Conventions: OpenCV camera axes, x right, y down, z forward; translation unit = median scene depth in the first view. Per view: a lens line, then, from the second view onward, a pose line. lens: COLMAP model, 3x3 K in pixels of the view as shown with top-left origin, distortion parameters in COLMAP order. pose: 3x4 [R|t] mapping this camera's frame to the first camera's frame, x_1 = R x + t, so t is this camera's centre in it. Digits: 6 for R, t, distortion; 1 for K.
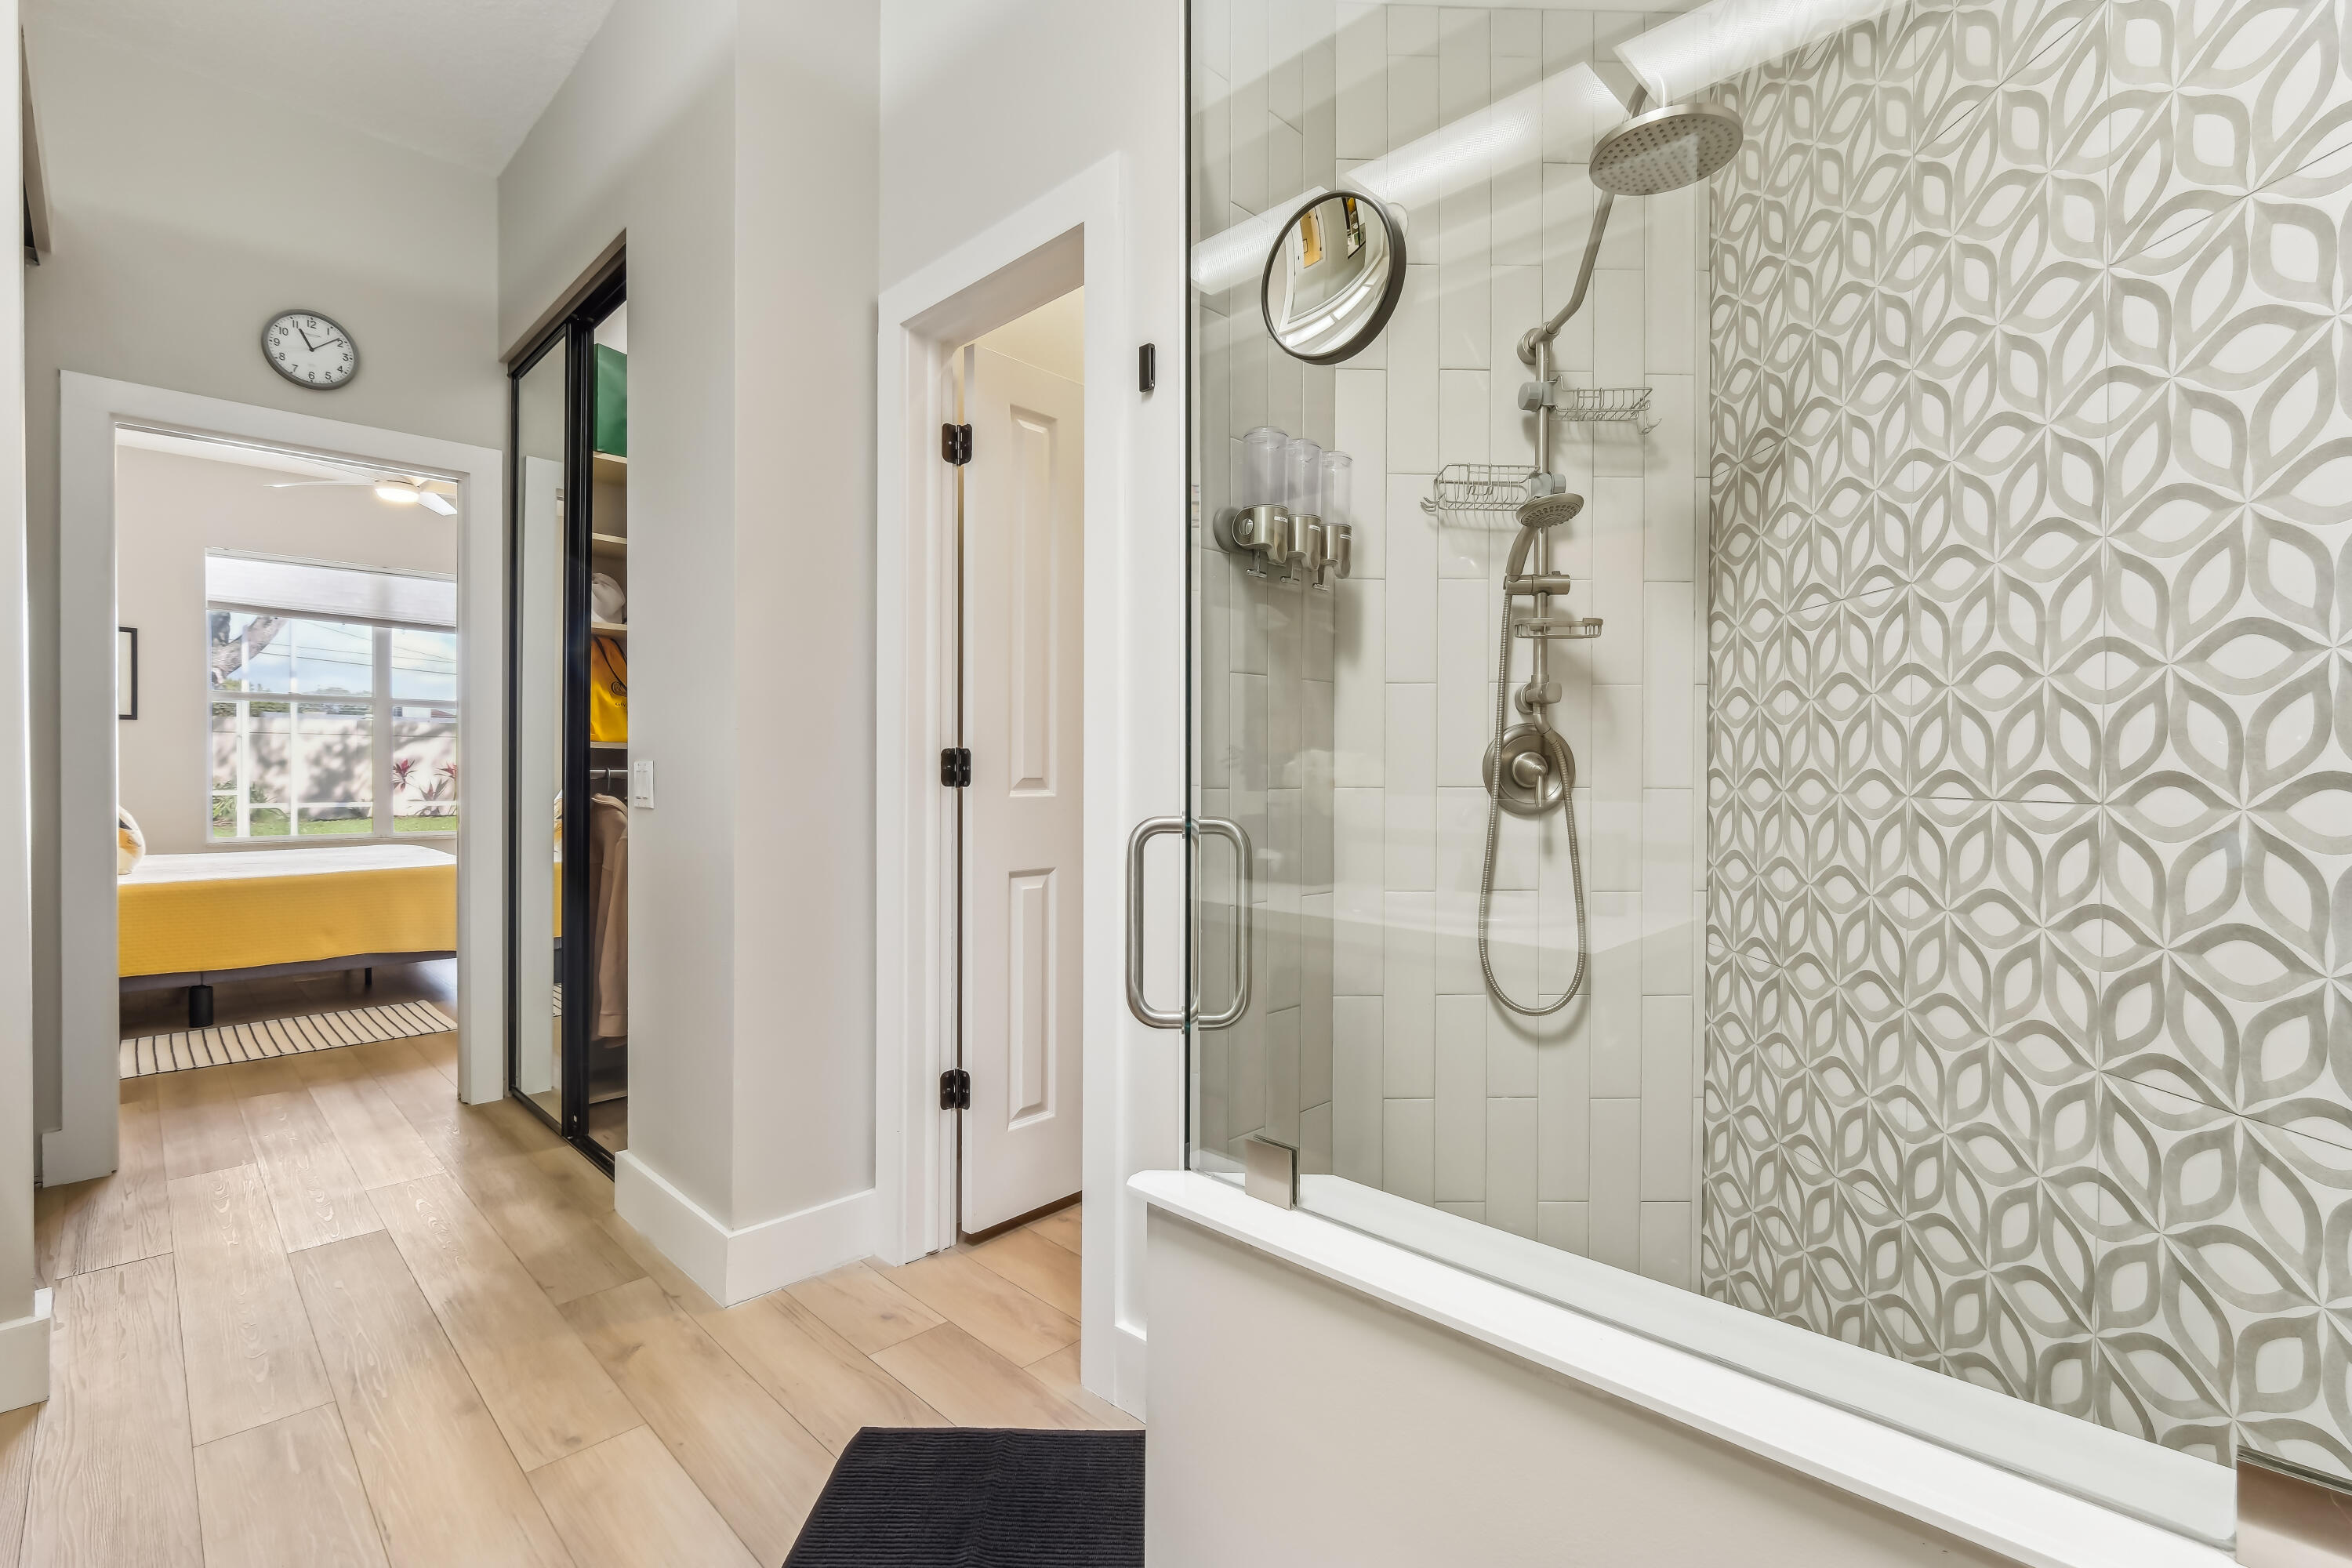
lens RADIAL K [[1038.8, 0, 1178.3], [0, 1038.8, 755.3], [0, 0, 1]] dist [-0.004468, -0.000785]
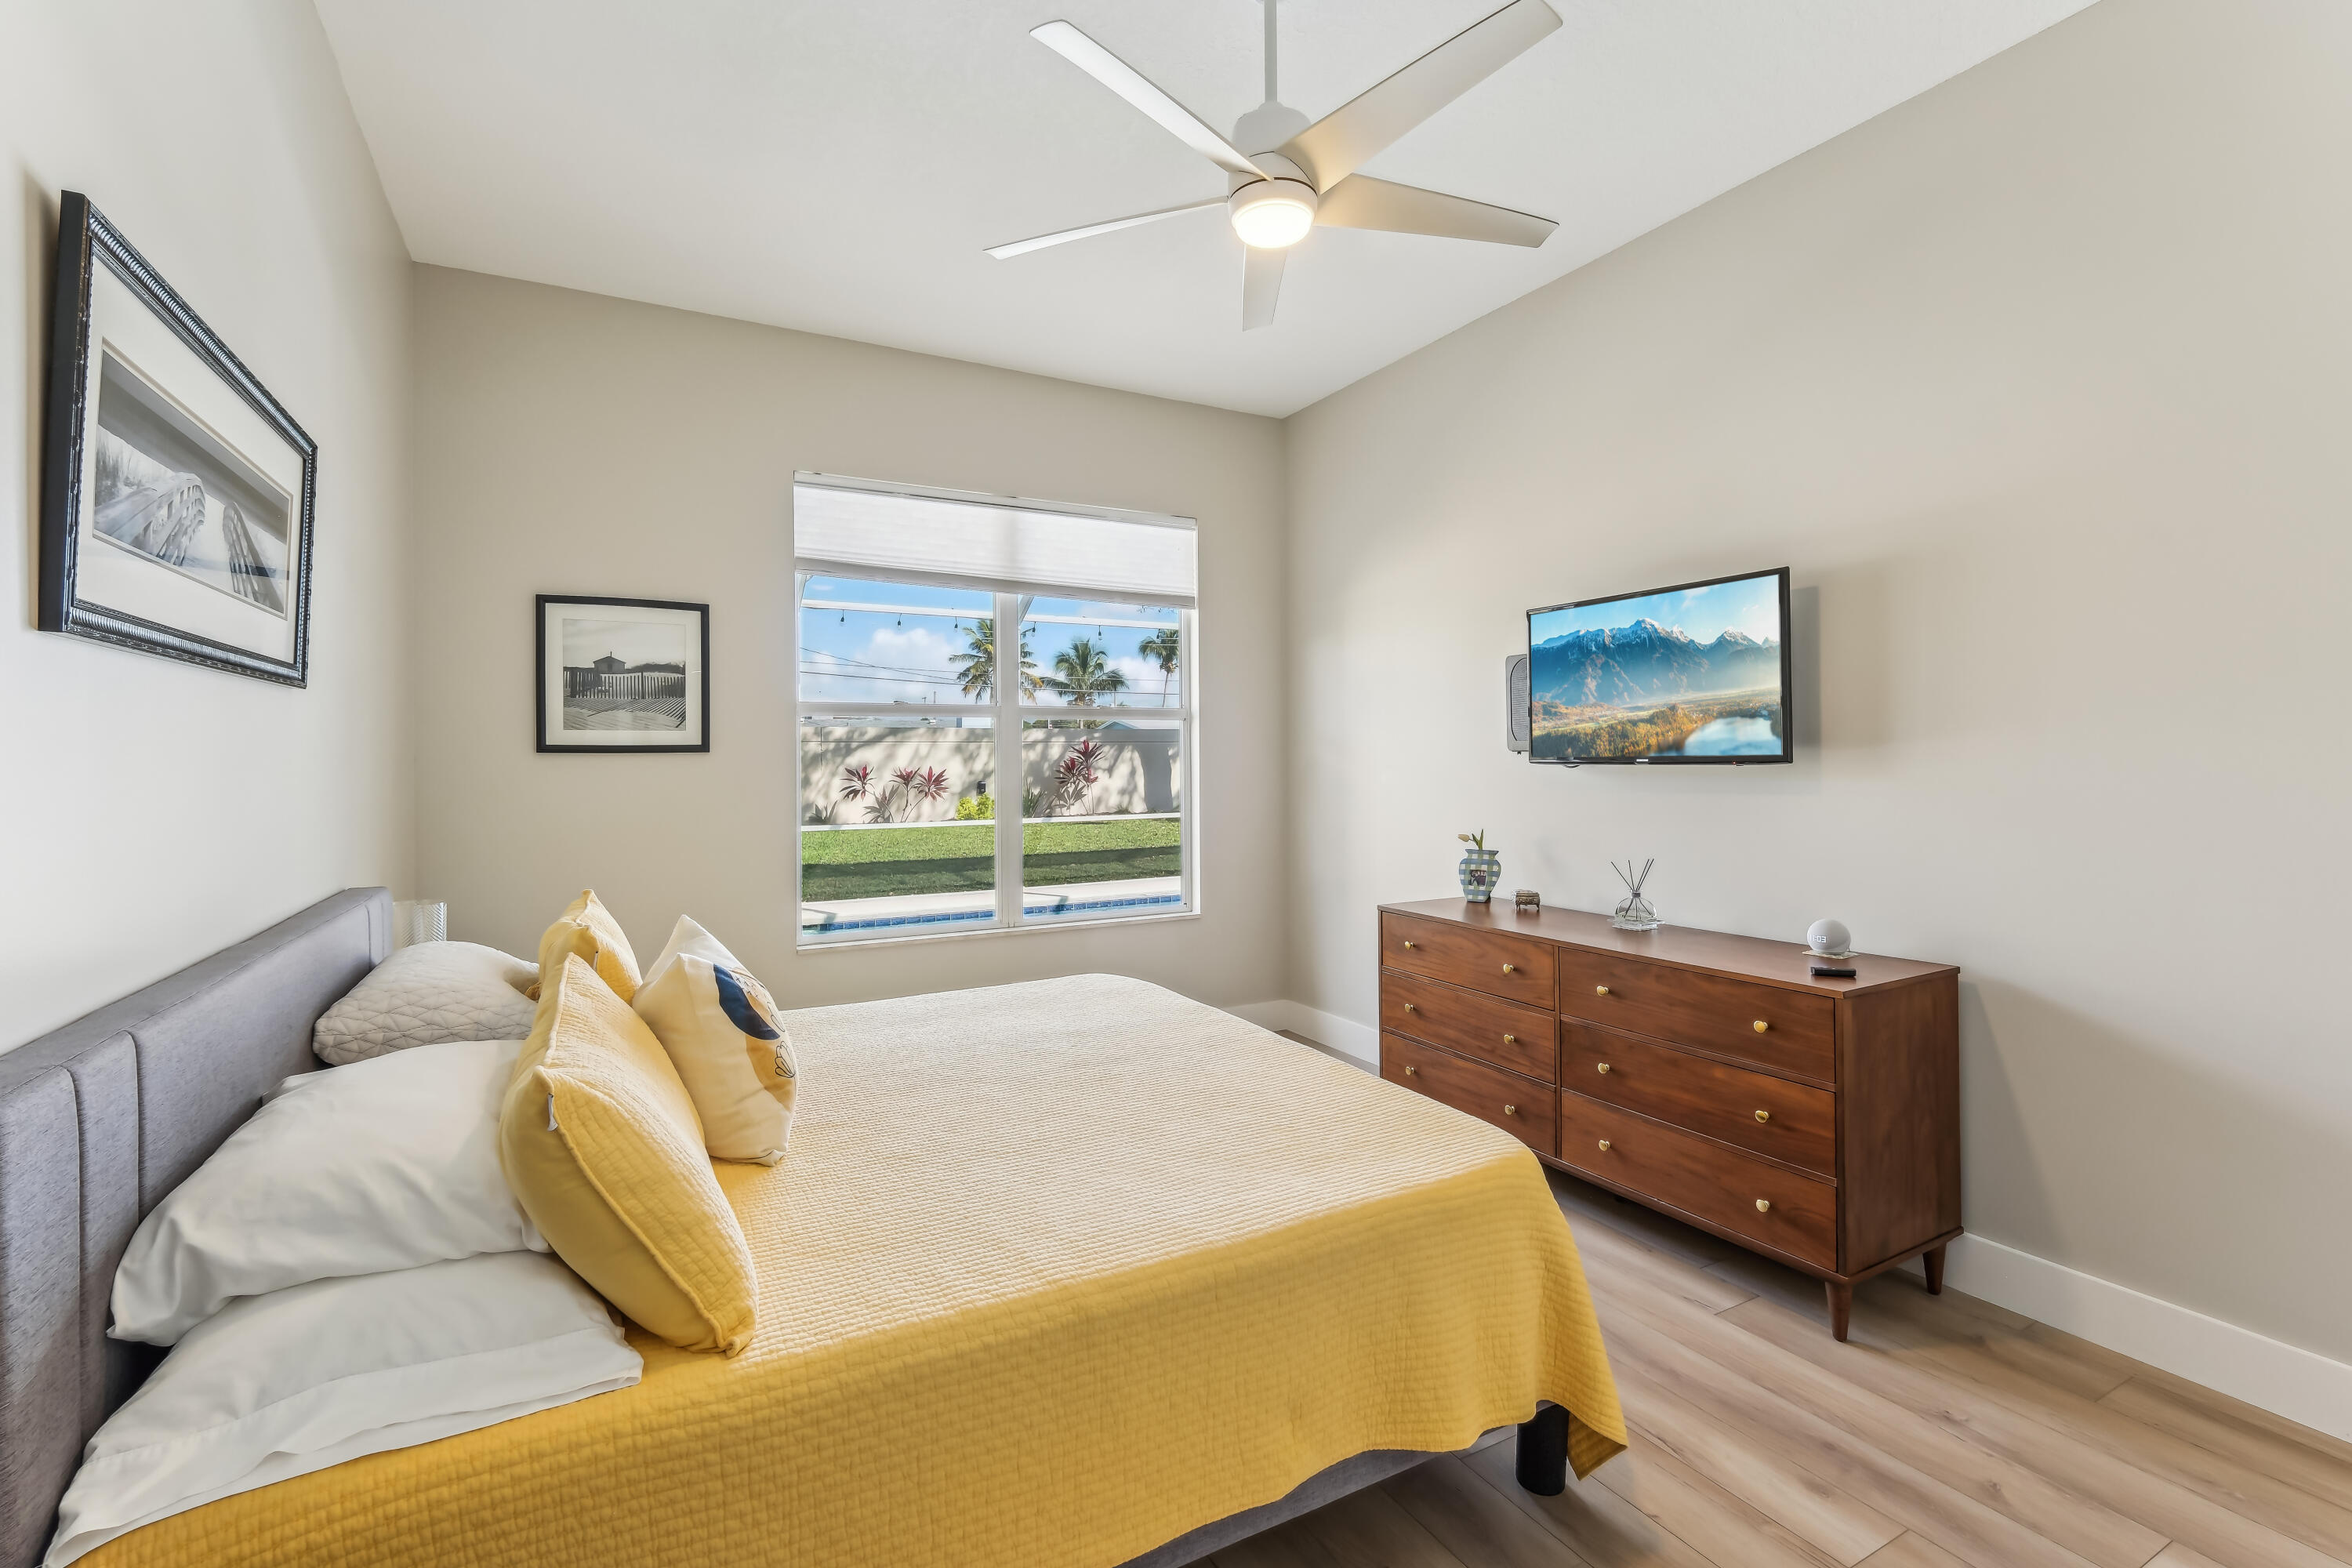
lens RADIAL K [[1038.8, 0, 1178.3], [0, 1038.8, 755.3], [0, 0, 1]] dist [-0.004468, -0.000785]
pose [[0.954084, -0.009693, -0.299382, -0.484085], [0.012614, 0.999890, 0.007827, -0.029564], [0.299273, -0.011244, 0.954101, 0.428427]]
